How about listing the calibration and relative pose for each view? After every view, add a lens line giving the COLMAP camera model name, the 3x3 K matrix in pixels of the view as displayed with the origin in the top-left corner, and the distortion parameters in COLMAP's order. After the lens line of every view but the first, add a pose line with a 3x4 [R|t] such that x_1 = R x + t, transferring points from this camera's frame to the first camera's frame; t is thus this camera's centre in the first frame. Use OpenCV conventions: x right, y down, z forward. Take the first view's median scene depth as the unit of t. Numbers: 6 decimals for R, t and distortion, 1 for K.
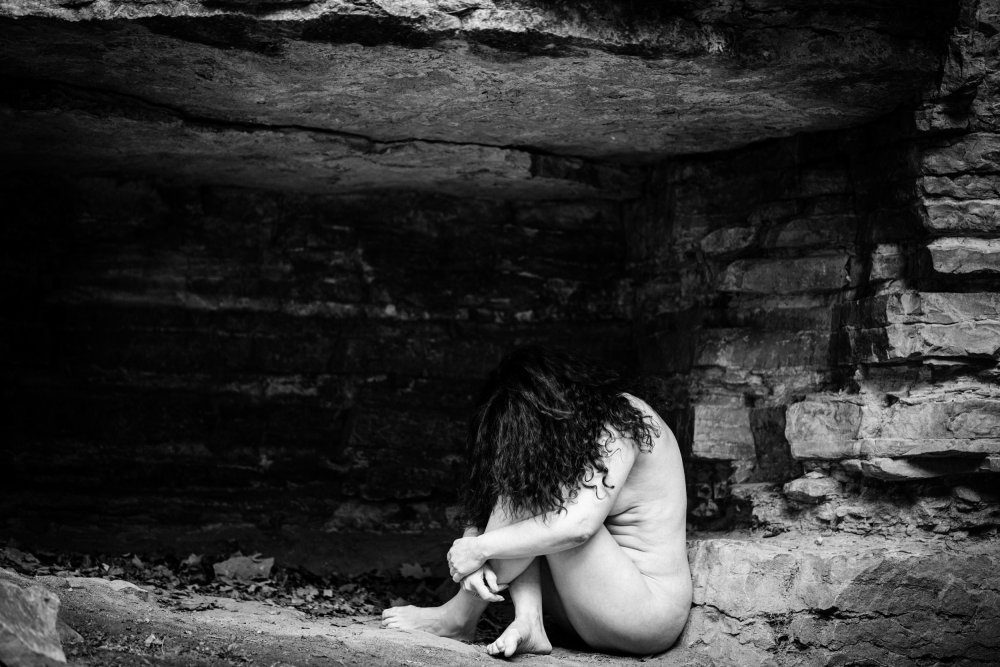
lens RADIAL K [[2342.4, 0, 501.8], [0, 2342.4, 337.4], [0, 0, 1]] dist [0.093297, -0.331755]
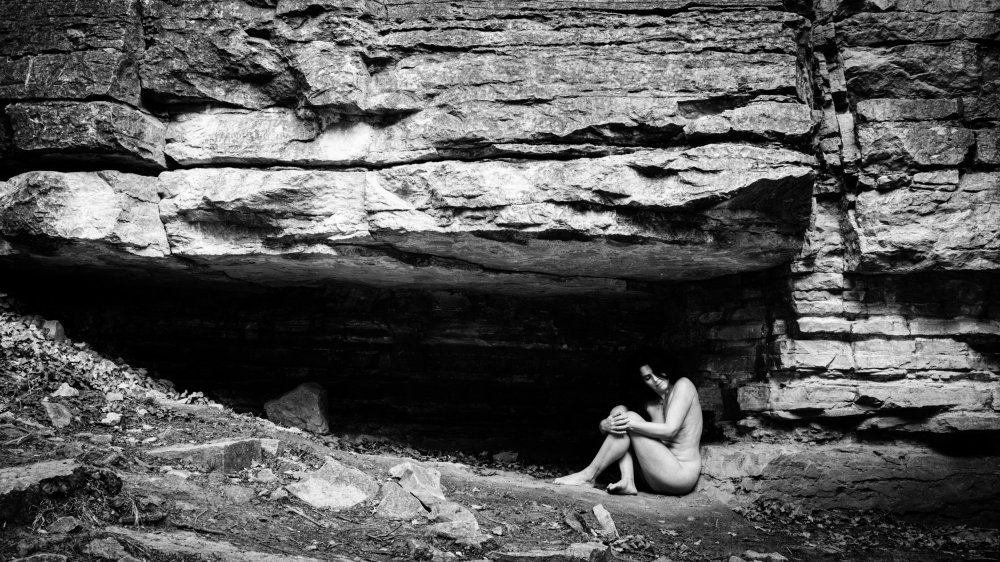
lens RADIAL K [[1035.0, 0, 524.1], [0, 1035.0, 274.4], [0, 0, 1]] dist [-0.135599, 0.247517]
pose [[0.998159, -0.007518, -0.060179, -0.030223], [0.003472, 0.997743, -0.067066, -0.016849], [0.060548, 0.066733, 0.995932, -0.047929]]
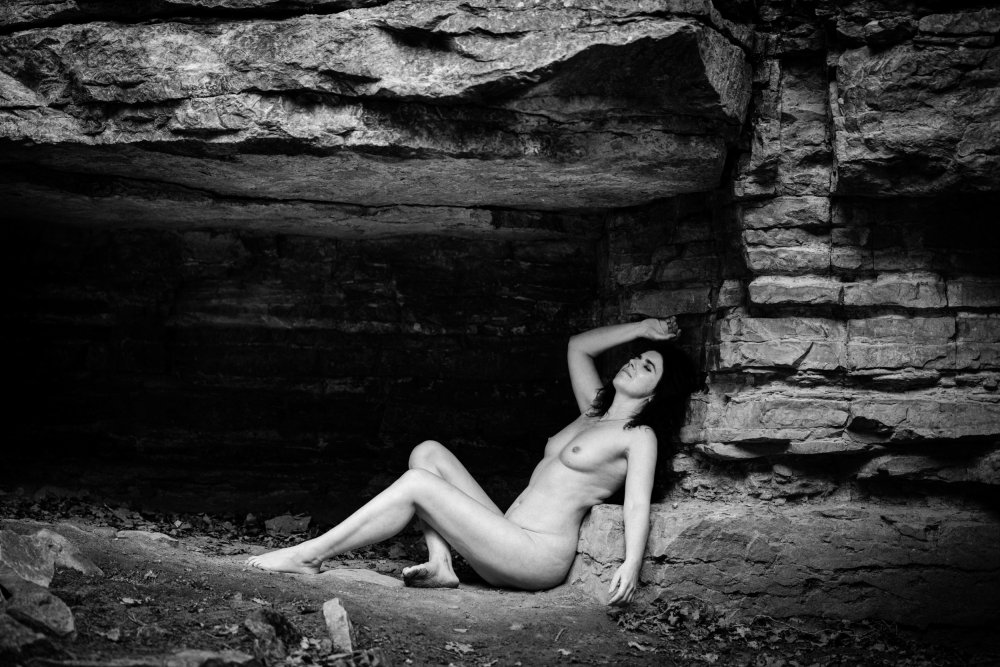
lens RADIAL K [[2305.7, 0, 500.0], [0, 2305.7, 333.5], [0, 0, 1]] dist [0.085285, -0.007593]
pose [[0.979882, -0.012131, -0.199208, 0.299434], [0.015559, 0.999756, 0.015651, -0.032475], [0.198969, -0.018435, 0.979832, -0.296554]]
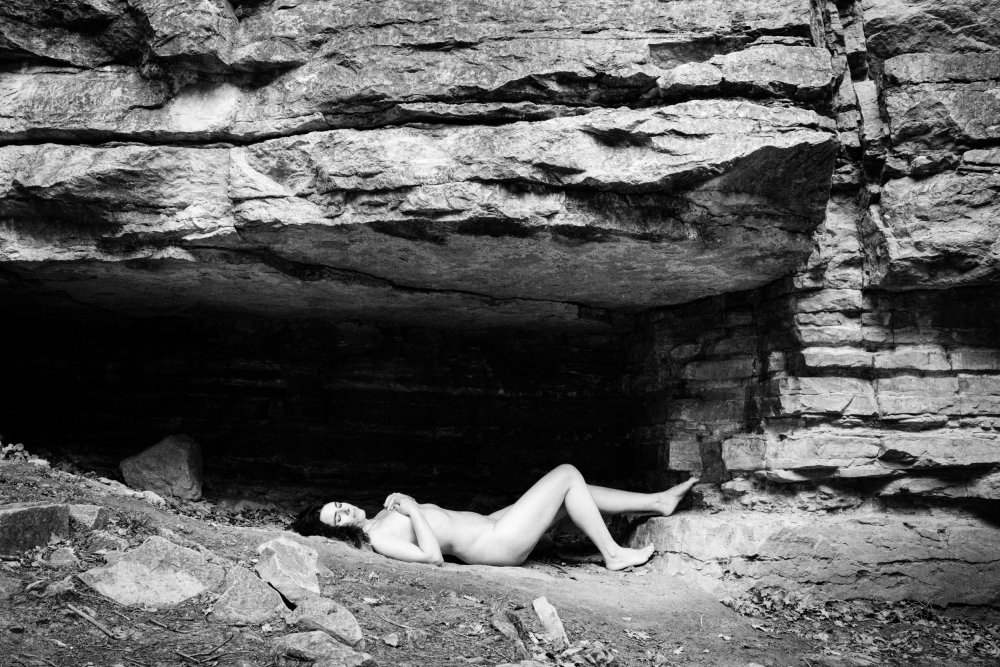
lens RADIAL K [[1019.8, 0, 477.4], [0, 1019.8, 344.0], [0, 0, 1]] dist [-0.130700, 0.210657]
pose [[0.998379, -0.006122, -0.056594, -0.023723], [0.002157, 0.997555, -0.069857, 0.008757], [0.056883, 0.069621, 0.995950, 0.210204]]
